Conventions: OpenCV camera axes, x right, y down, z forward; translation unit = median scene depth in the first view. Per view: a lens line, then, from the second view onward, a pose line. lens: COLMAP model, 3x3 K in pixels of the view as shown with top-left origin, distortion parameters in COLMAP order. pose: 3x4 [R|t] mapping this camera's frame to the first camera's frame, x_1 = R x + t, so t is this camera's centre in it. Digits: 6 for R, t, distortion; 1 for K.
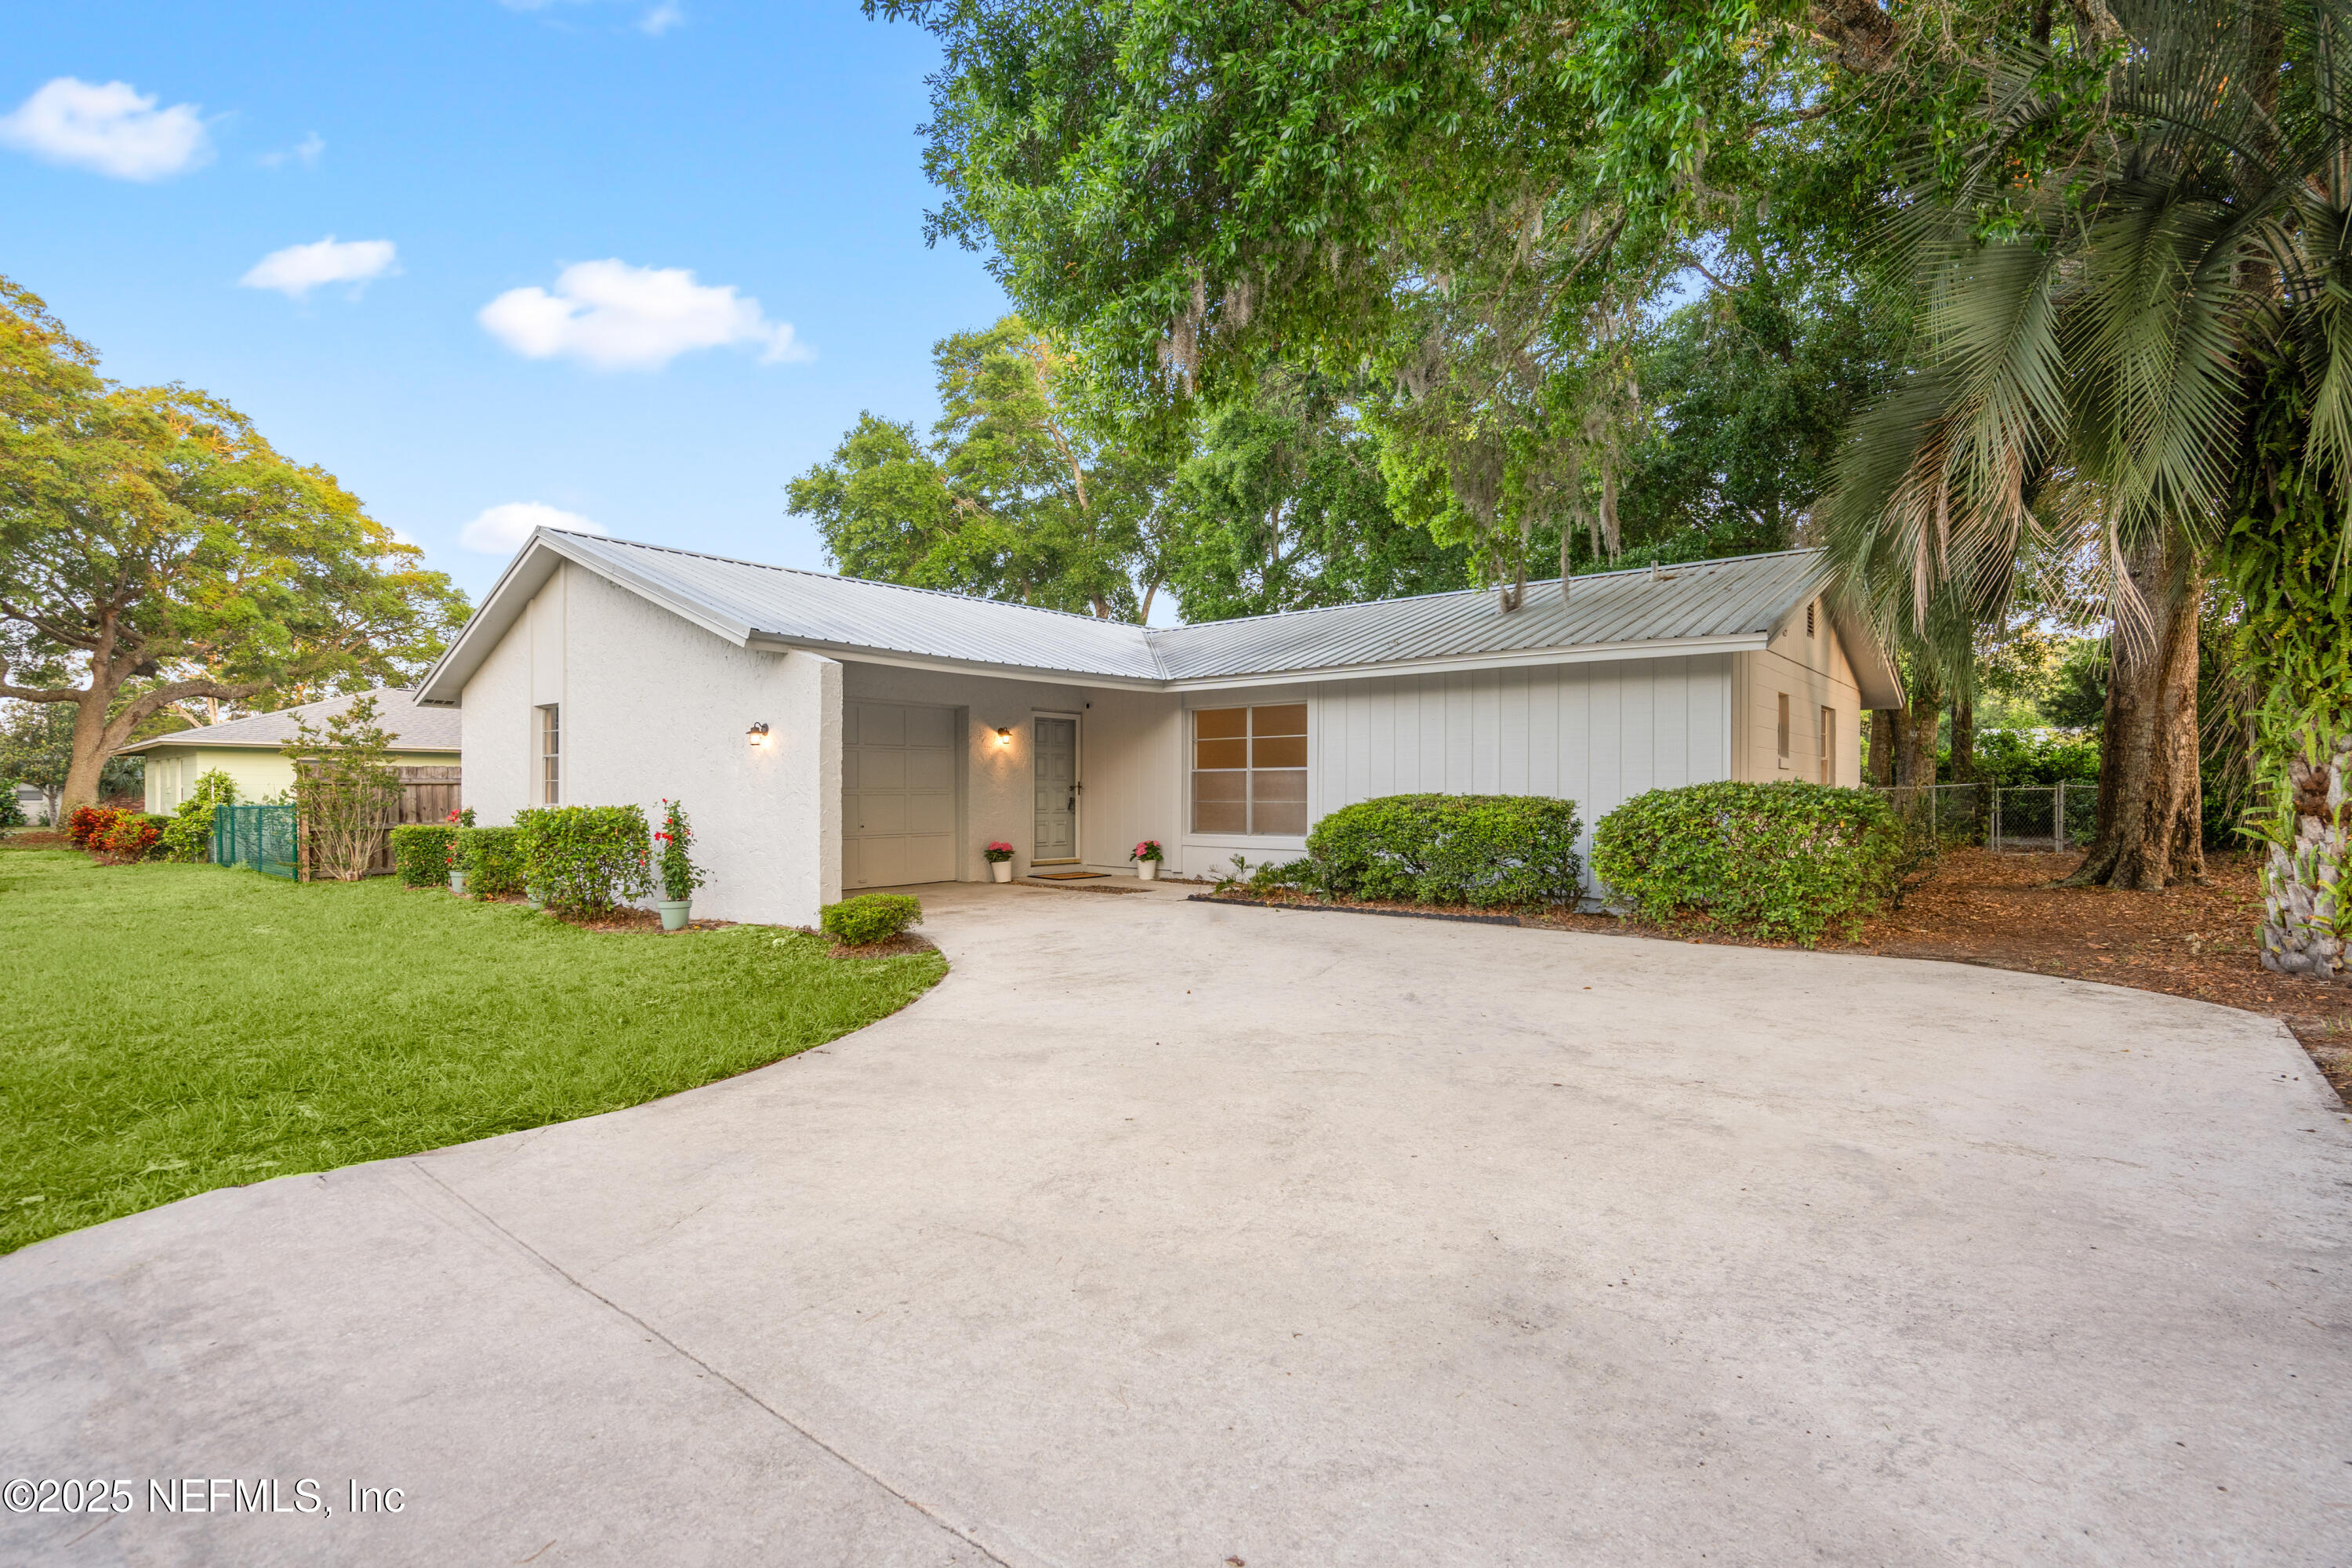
lens RADIAL K [[1138.9, 0, 1167.6], [0, 1138.9, 773.0], [0, 0, 1]] dist [-0.047136, 0.016847]
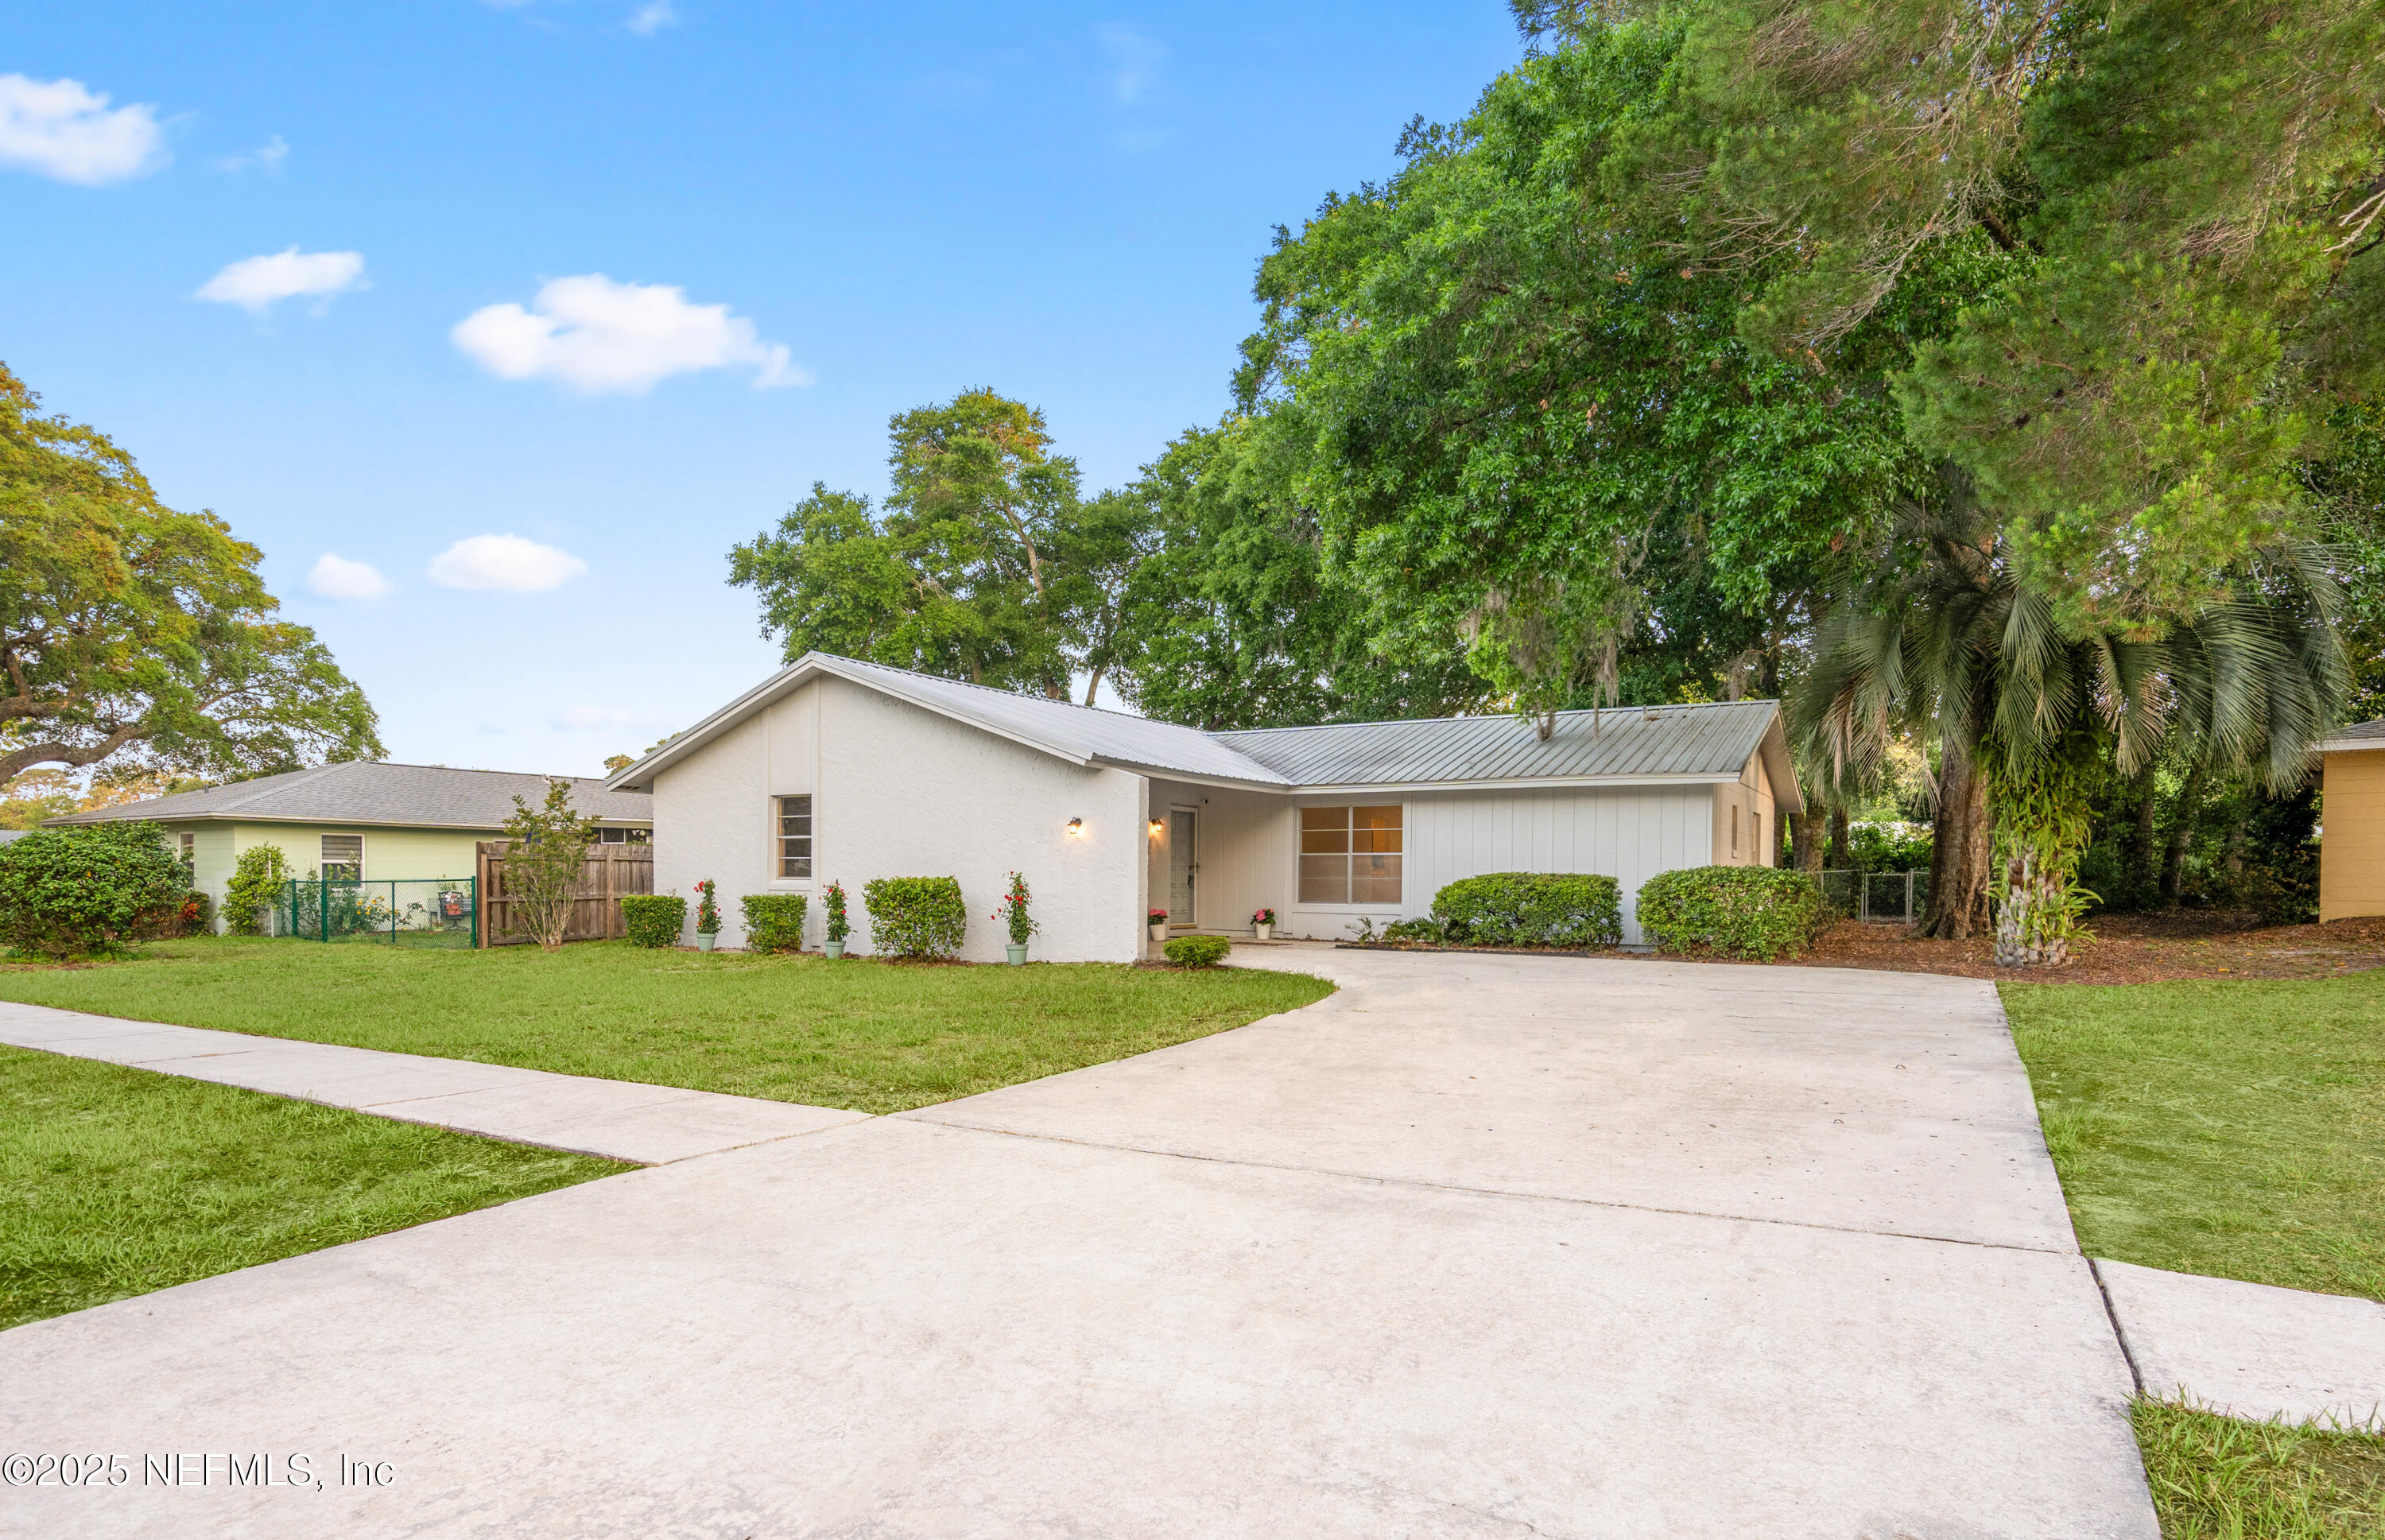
lens RADIAL K [[1304.0, 0, 1191.1], [0, 1304.0, 872.4], [0, 0, 1]] dist [-0.050727, -0.000334]
pose [[0.987145, 0.007664, 0.159644, -0.363528], [-0.009790, 0.999873, 0.012536, 0.001115], [-0.159527, -0.013938, 0.987095, -0.472612]]
